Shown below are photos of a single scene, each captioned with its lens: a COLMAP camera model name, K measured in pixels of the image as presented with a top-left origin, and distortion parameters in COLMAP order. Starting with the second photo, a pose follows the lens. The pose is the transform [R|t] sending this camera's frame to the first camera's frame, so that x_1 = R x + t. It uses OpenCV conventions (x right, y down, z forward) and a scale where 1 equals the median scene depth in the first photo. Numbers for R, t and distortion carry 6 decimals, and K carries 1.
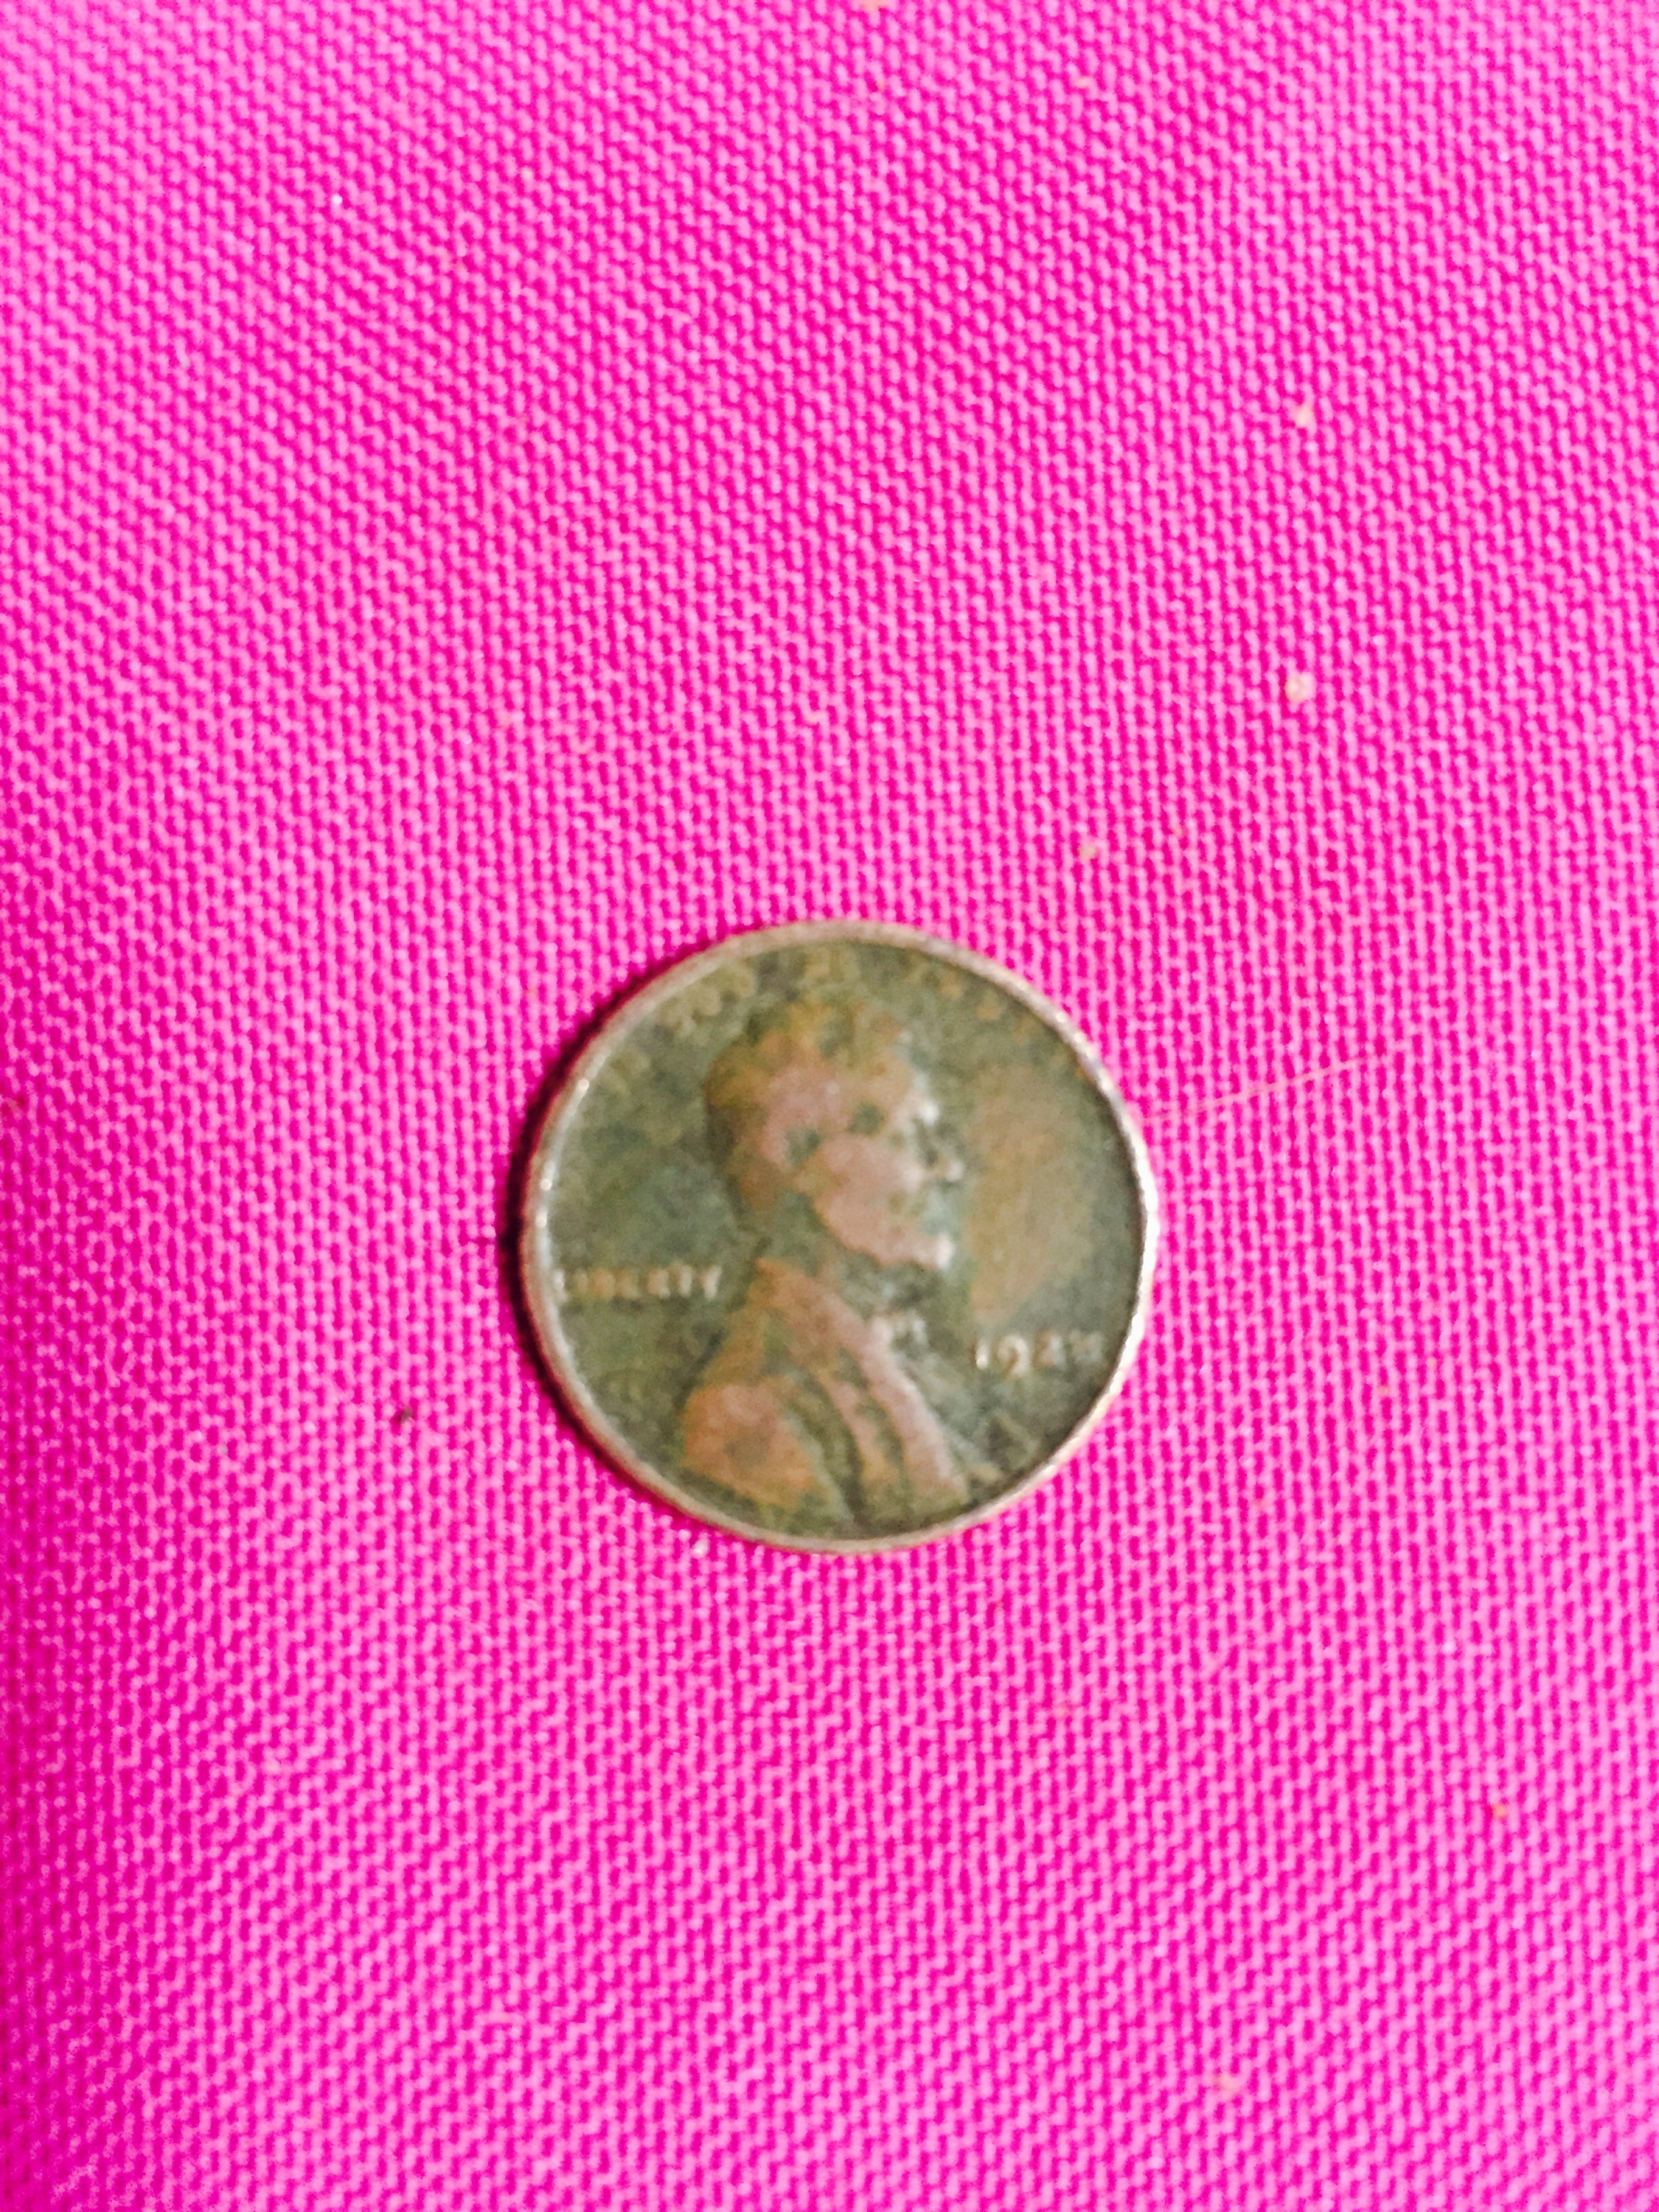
lens RADIAL K [[1865.7, 0, 828.7], [0, 1865.7, 1100.7], [0, 0, 1]] dist [0.048229, -0.061656]
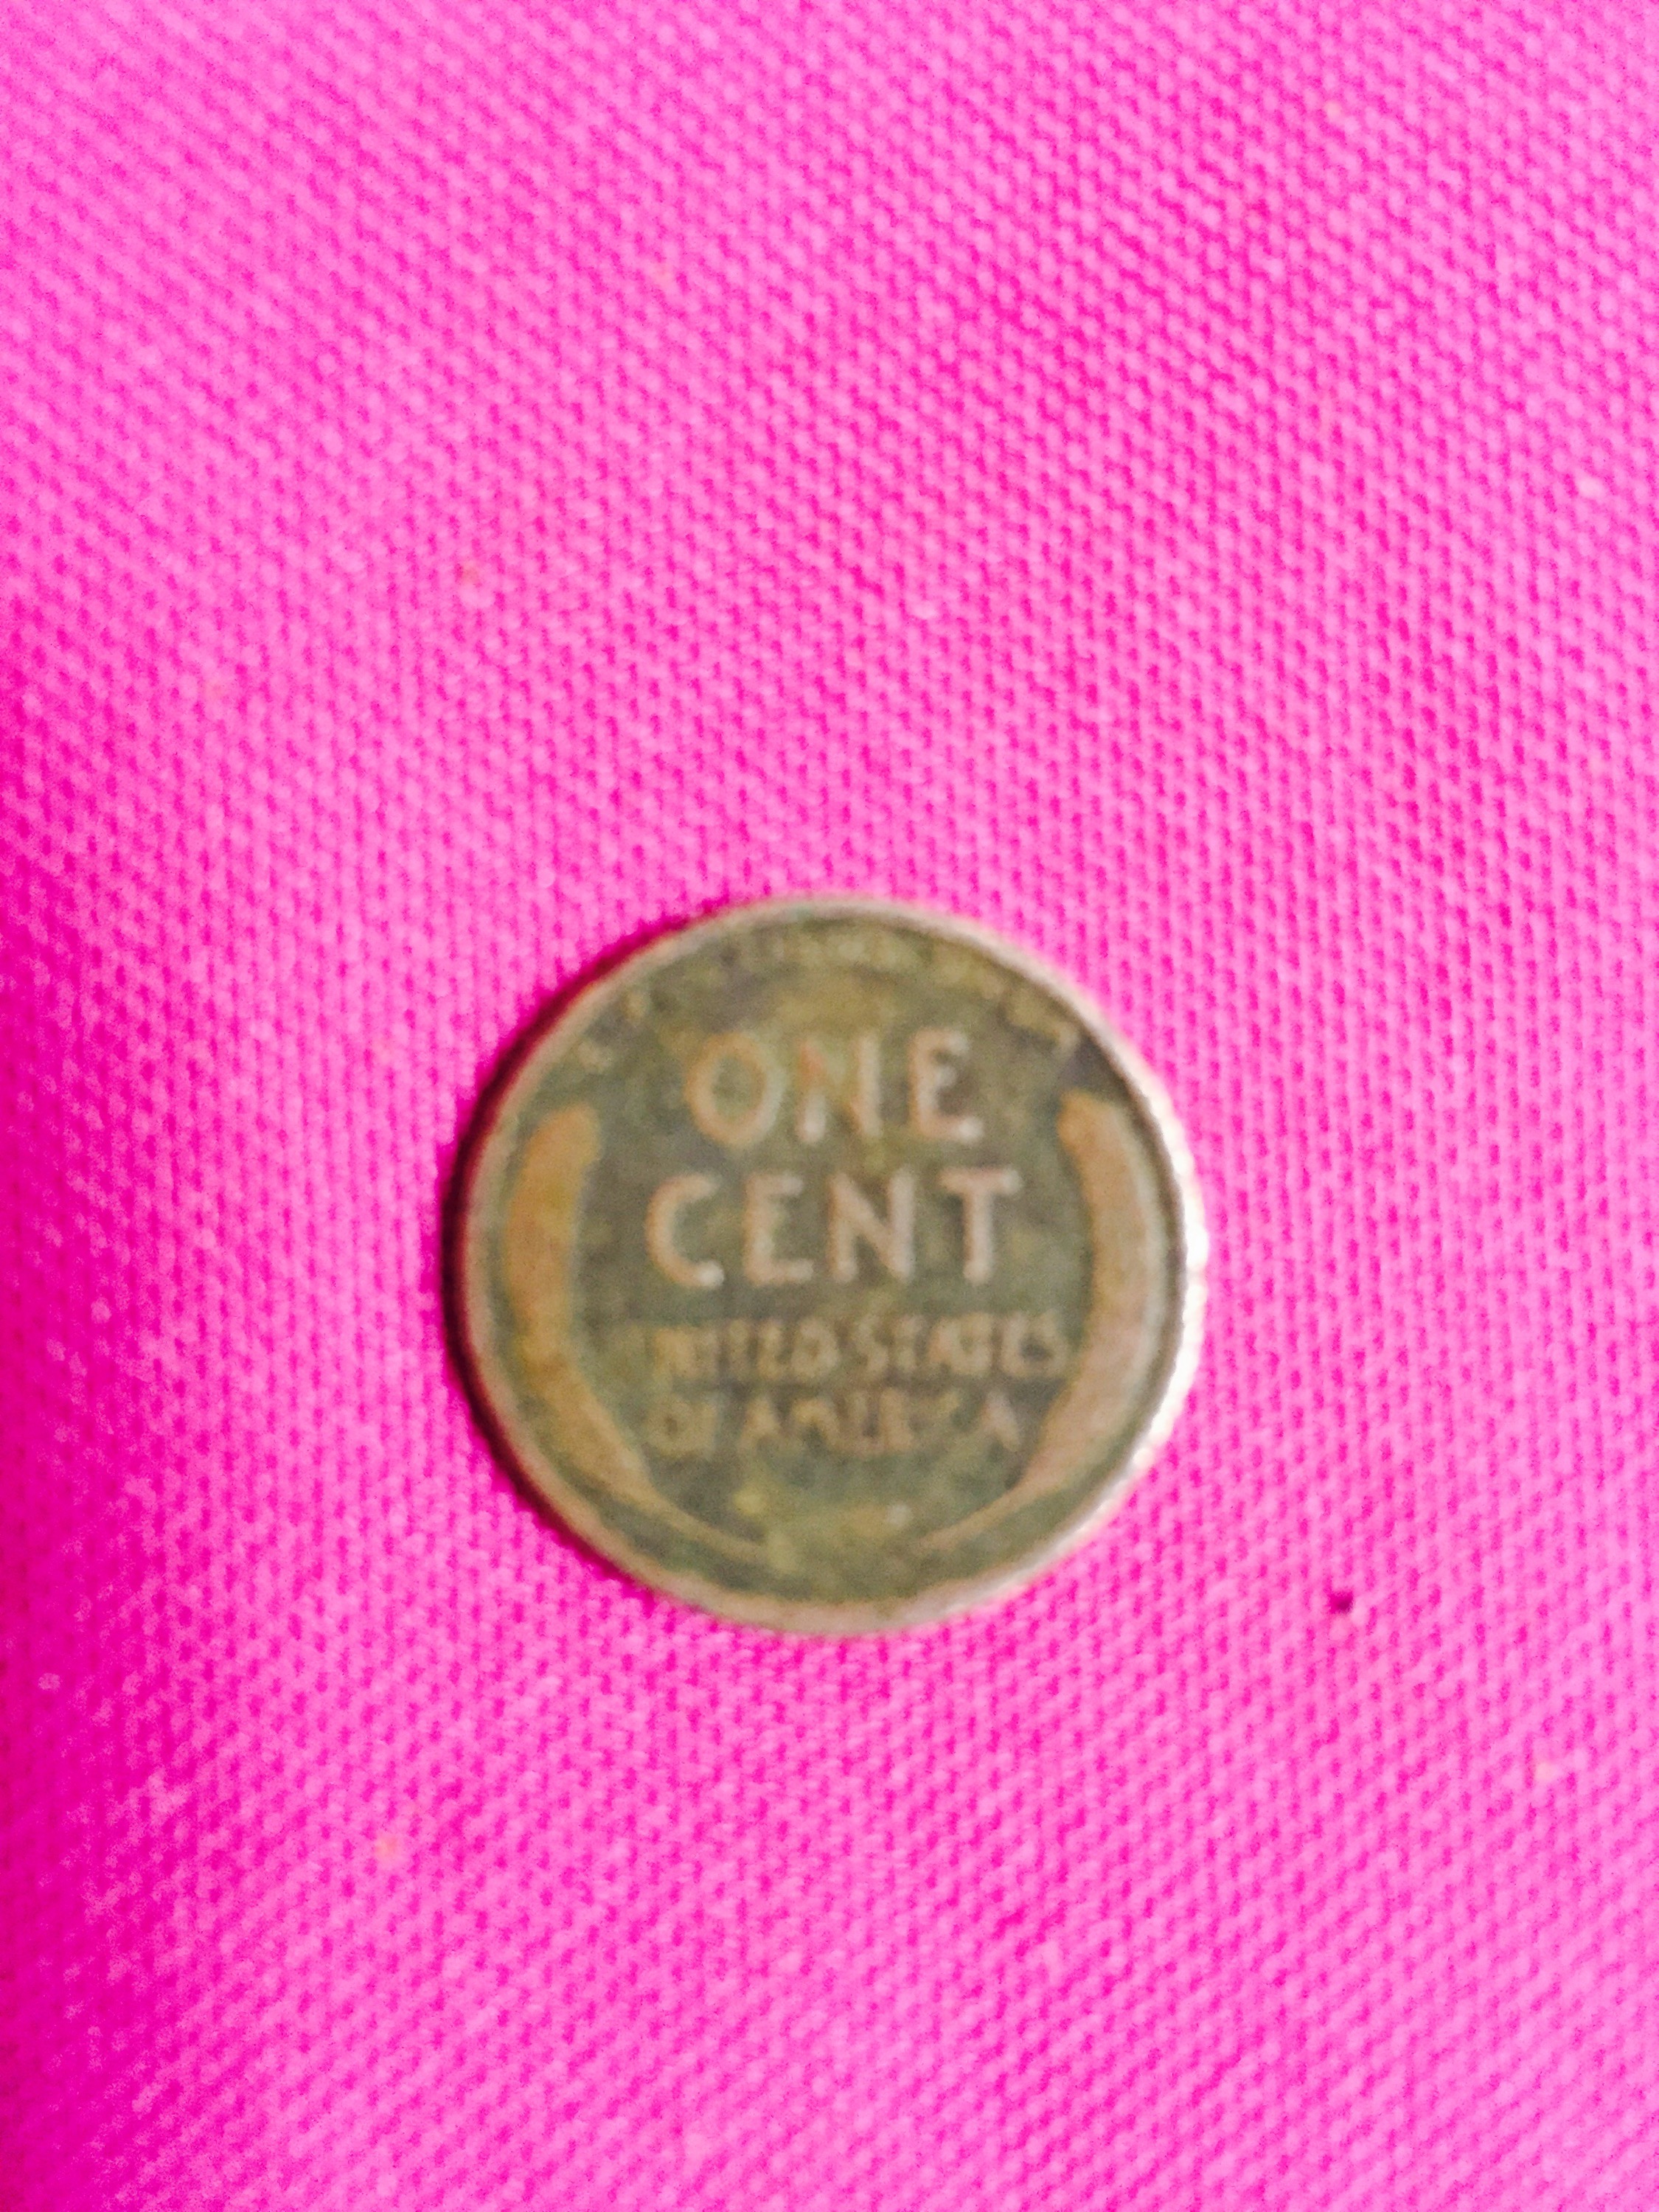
lens RADIAL K [[1865.7, 0, 827.8], [0, 1865.7, 1111.9], [0, 0, 1]] dist [0.048229, -0.061656]
pose [[0.996120, 0.001888, 0.087981, -0.463285], [-0.003711, 0.999782, 0.020563, -0.053494], [-0.087923, -0.020810, 0.995910, 0.159965]]
